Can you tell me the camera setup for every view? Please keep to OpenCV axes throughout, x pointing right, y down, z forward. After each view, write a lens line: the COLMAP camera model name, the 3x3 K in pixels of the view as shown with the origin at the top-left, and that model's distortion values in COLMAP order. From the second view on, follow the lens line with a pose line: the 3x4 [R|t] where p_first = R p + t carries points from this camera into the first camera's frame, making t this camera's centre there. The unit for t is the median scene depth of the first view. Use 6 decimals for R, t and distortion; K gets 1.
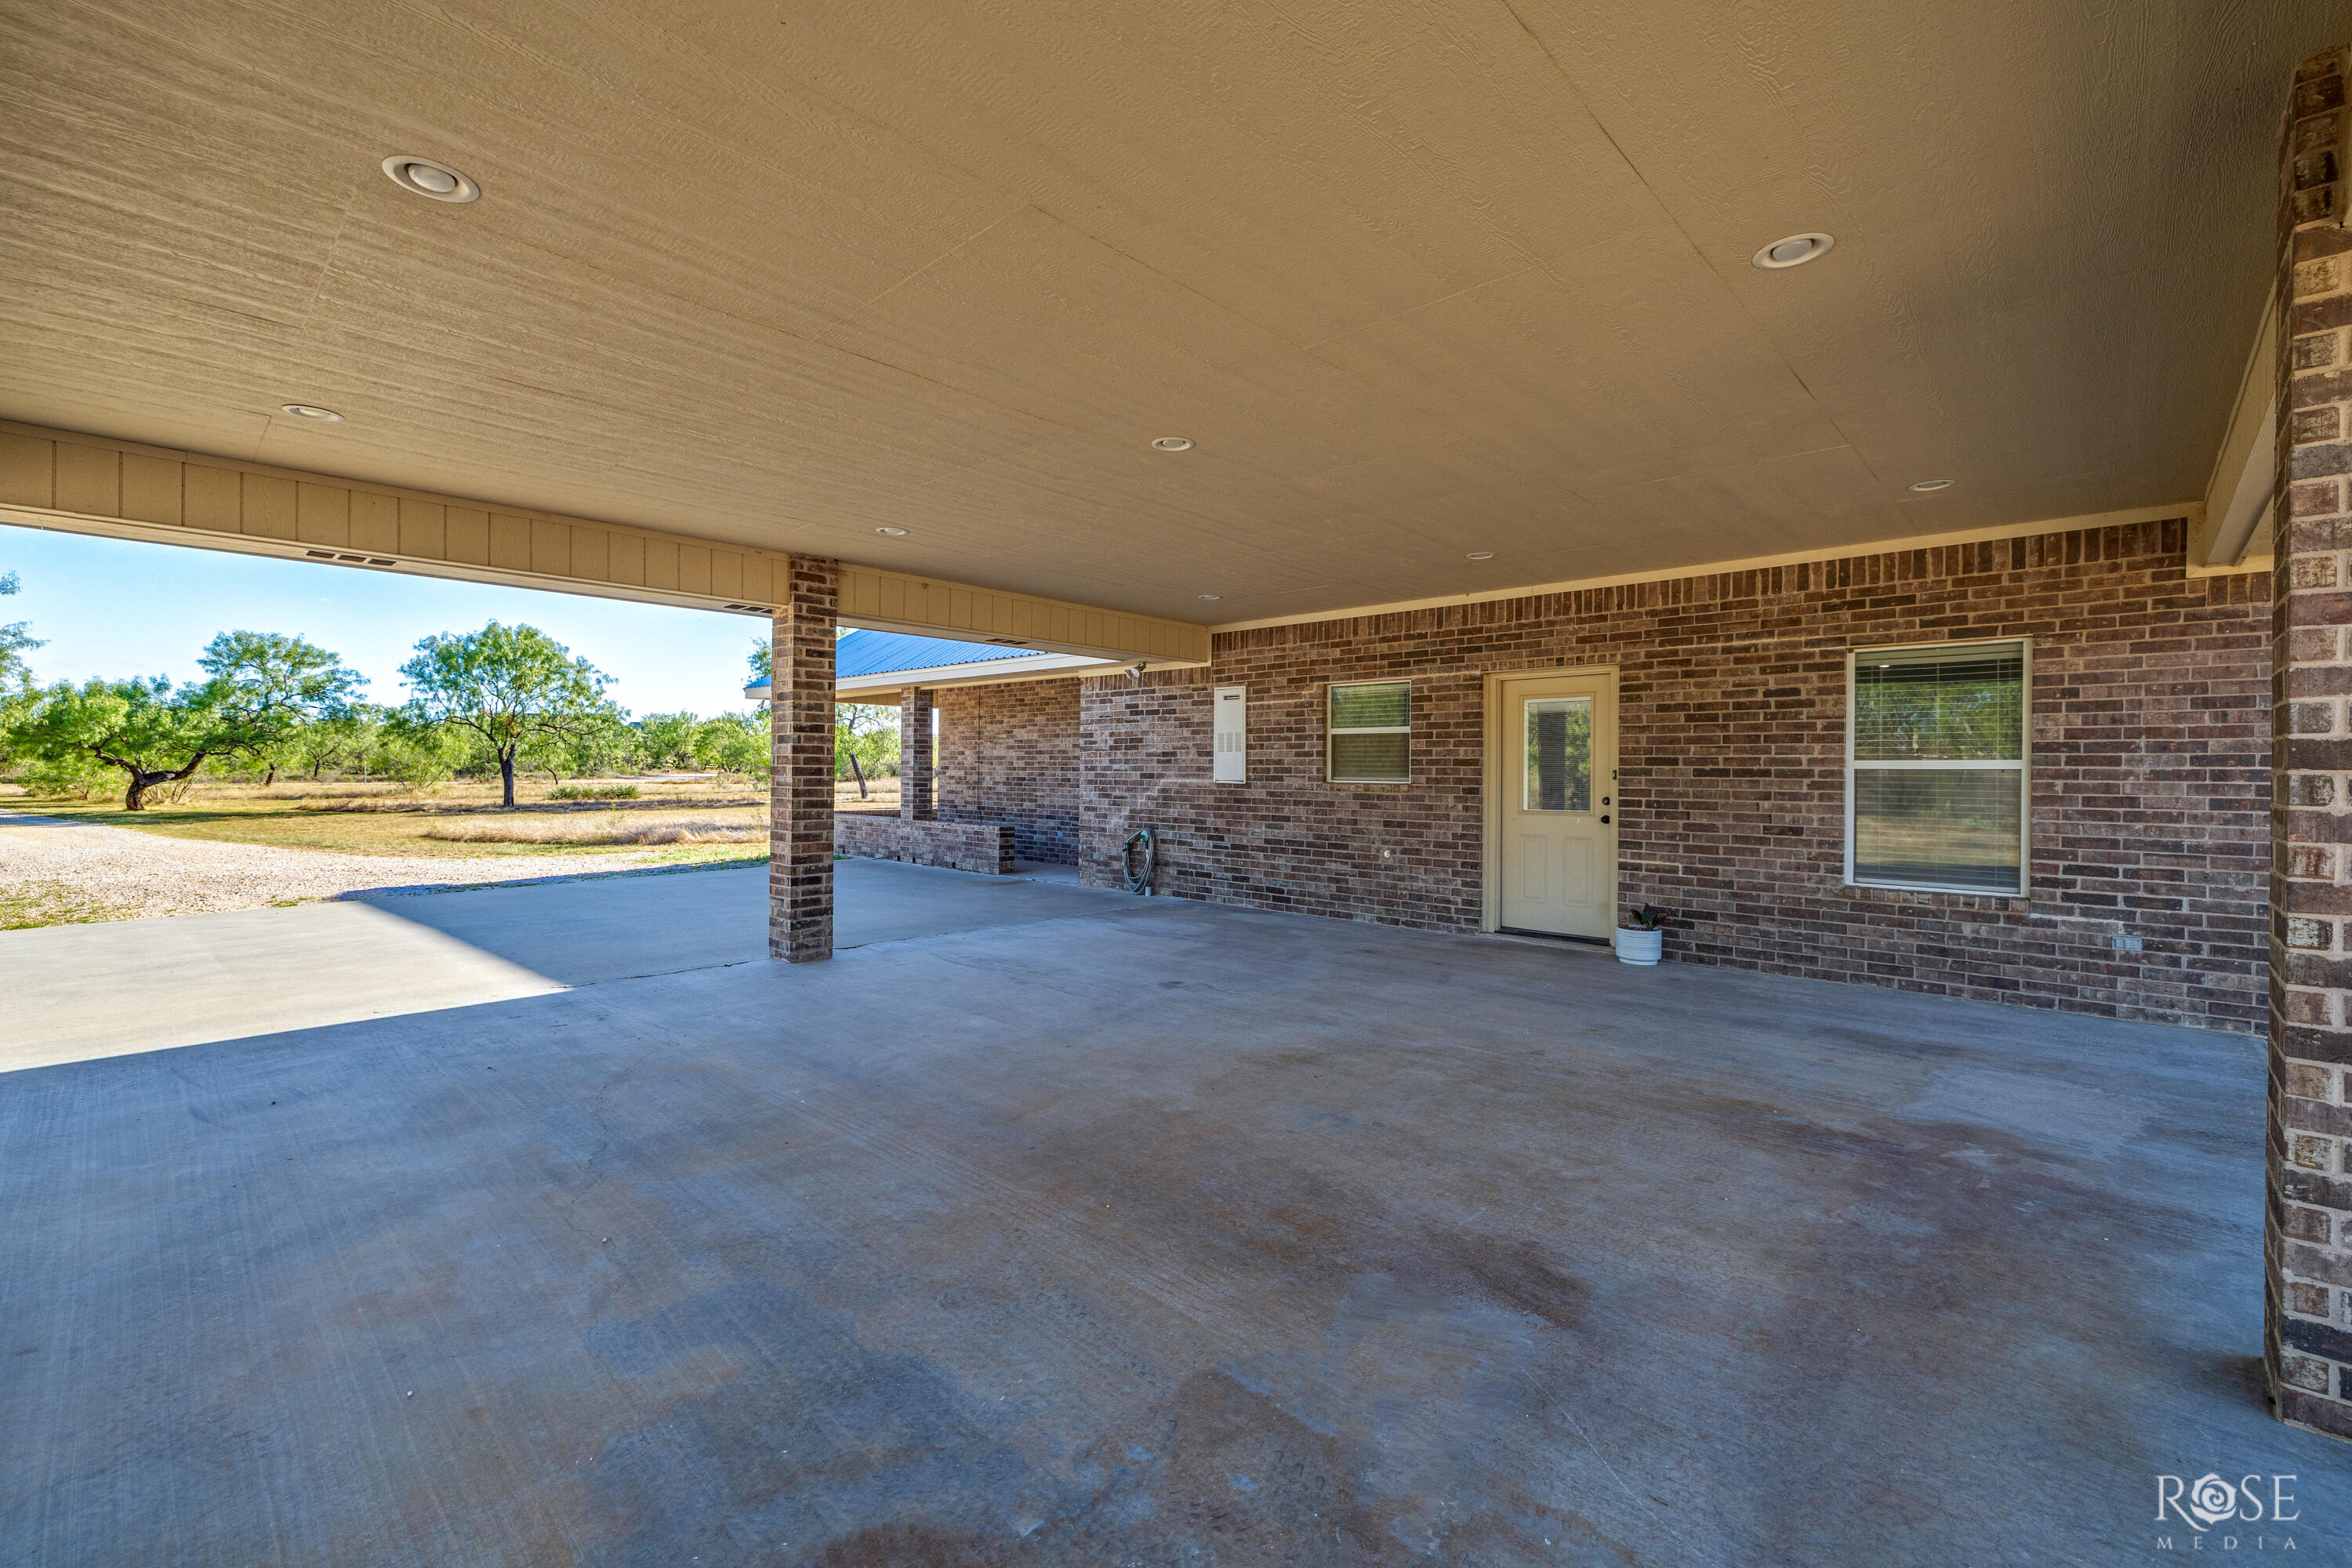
lens RADIAL K [[990.0, 0, 1178.2], [0, 990.0, 774.1], [0, 0, 1]] dist [-0.004205, -0.000574]
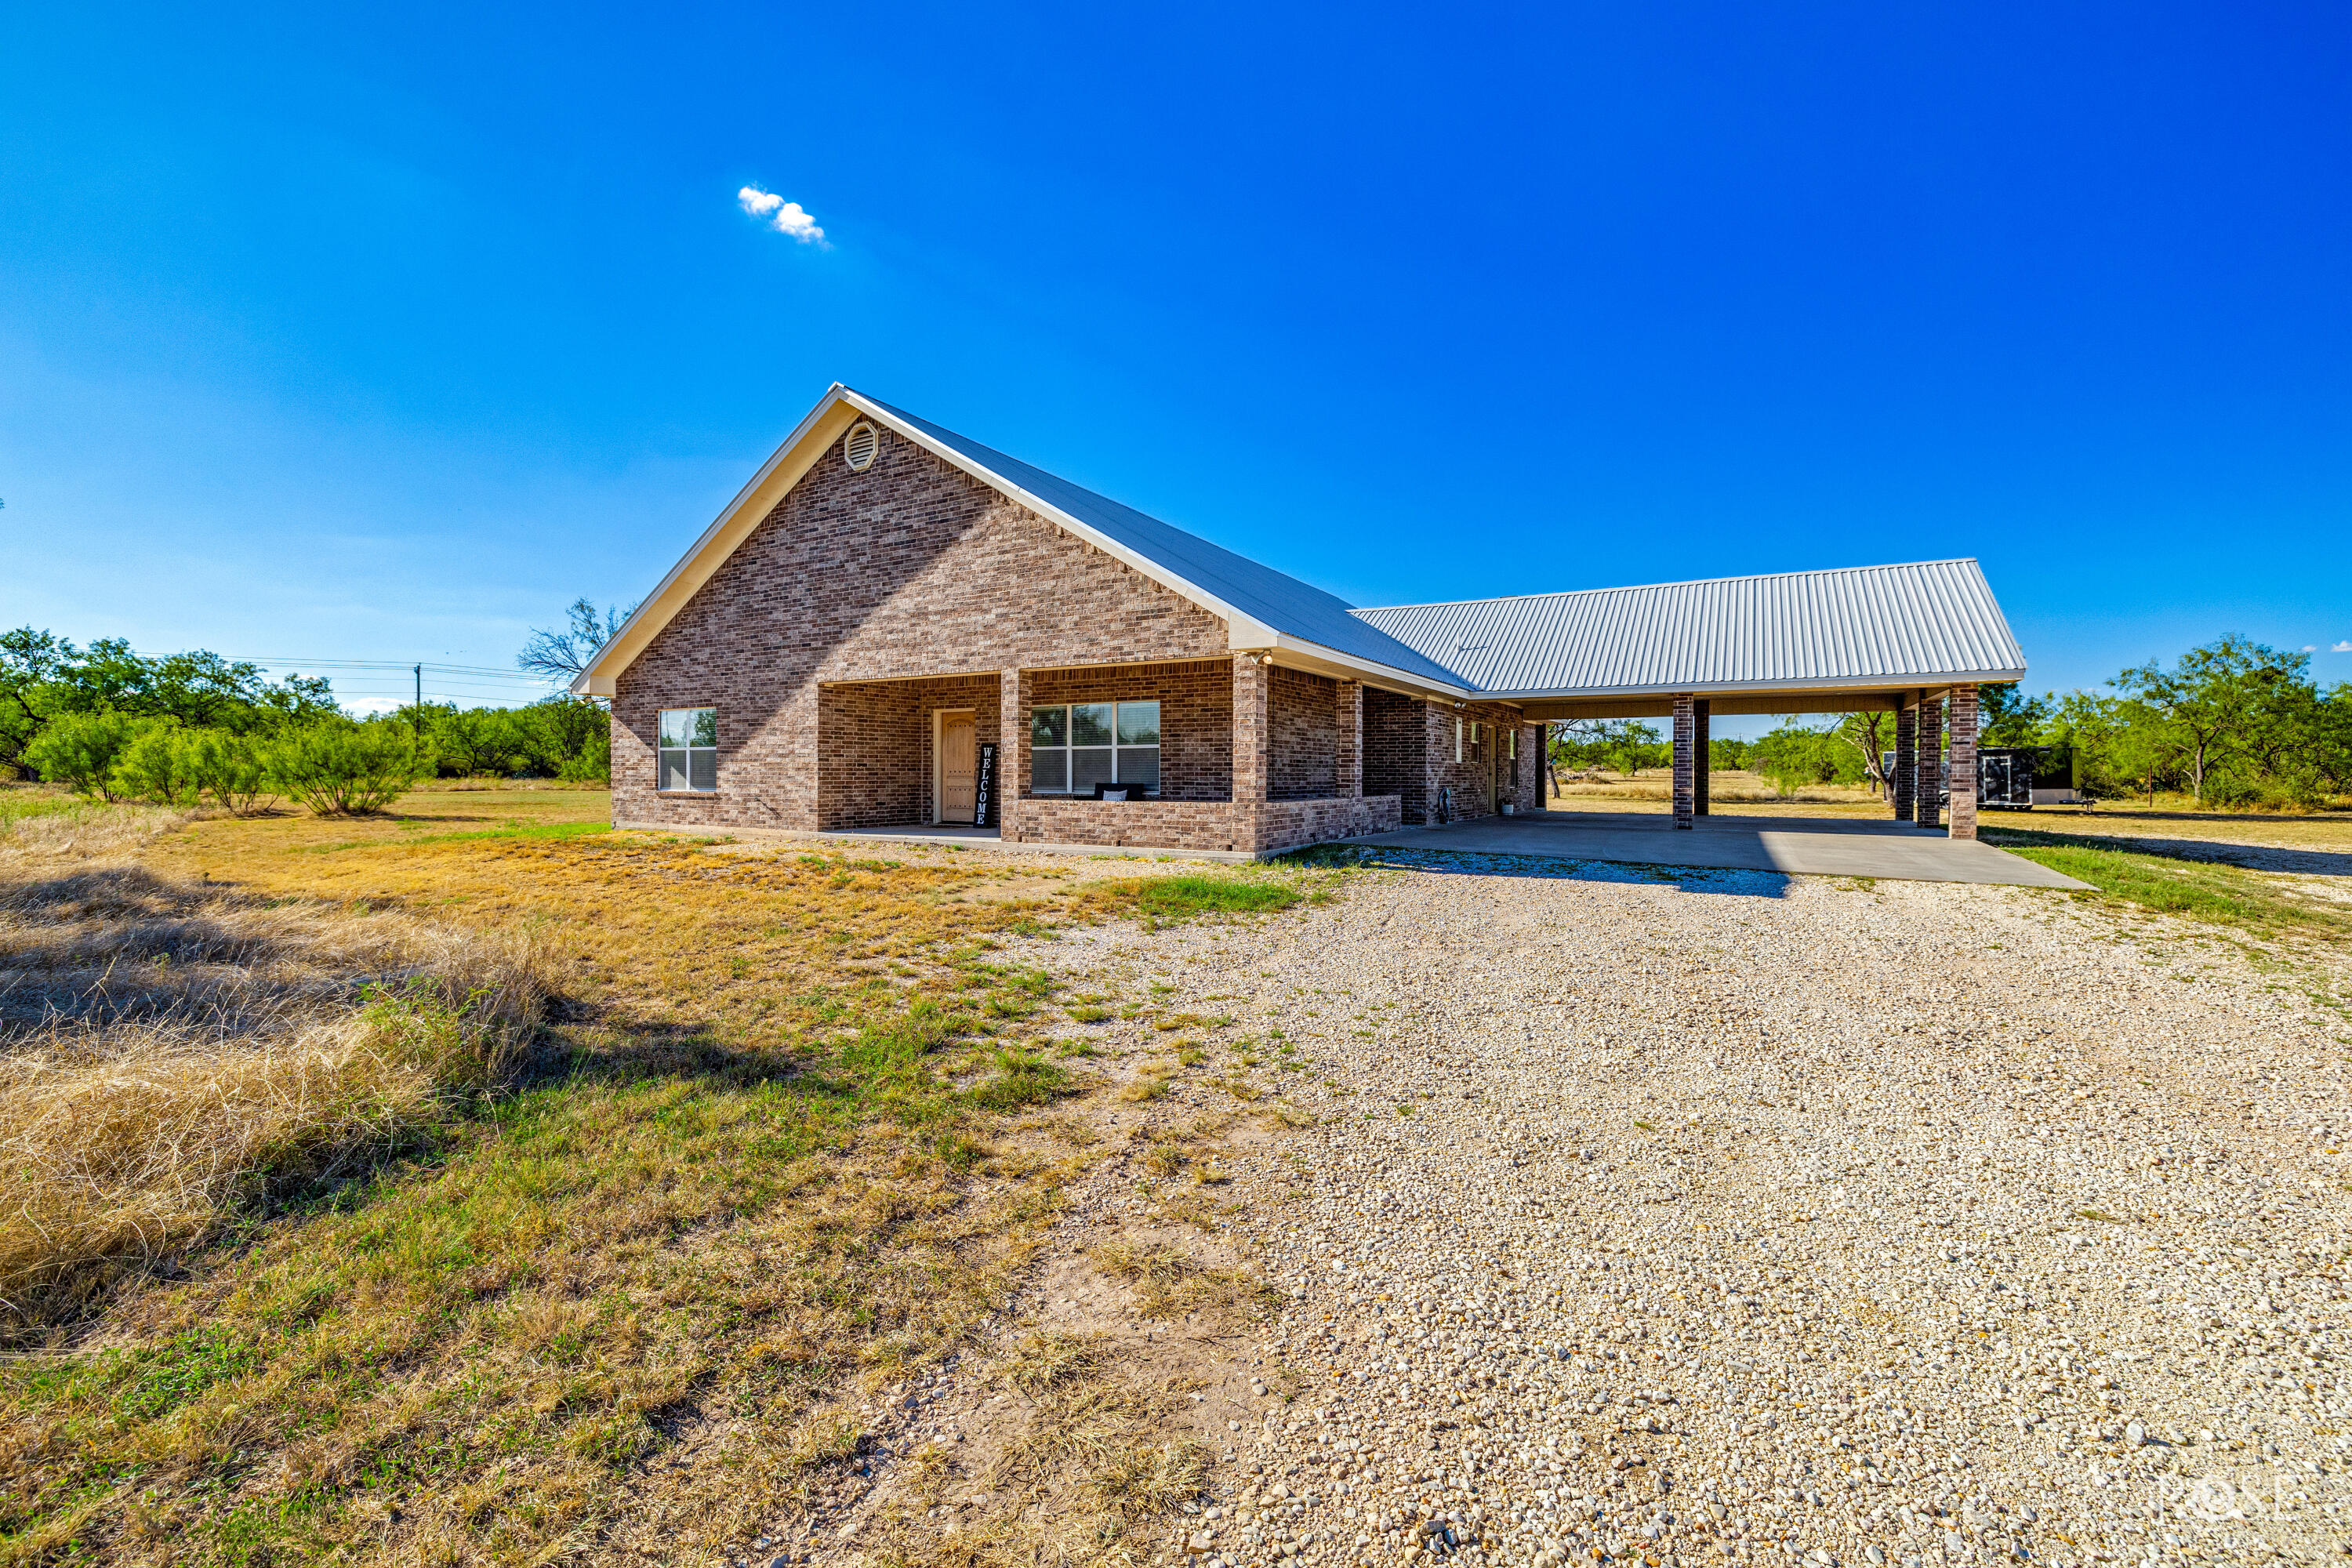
lens RADIAL K [[990.0, 0, 1177.2], [0, 990.0, 782.7], [0, 0, 1]] dist [-0.004205, -0.000574]
pose [[-0.230594, -0.018883, 0.972867, -1.828700], [-0.003542, 0.999821, 0.018566, 0.013694], [-0.973044, 0.000835, -0.230620, 2.030568]]
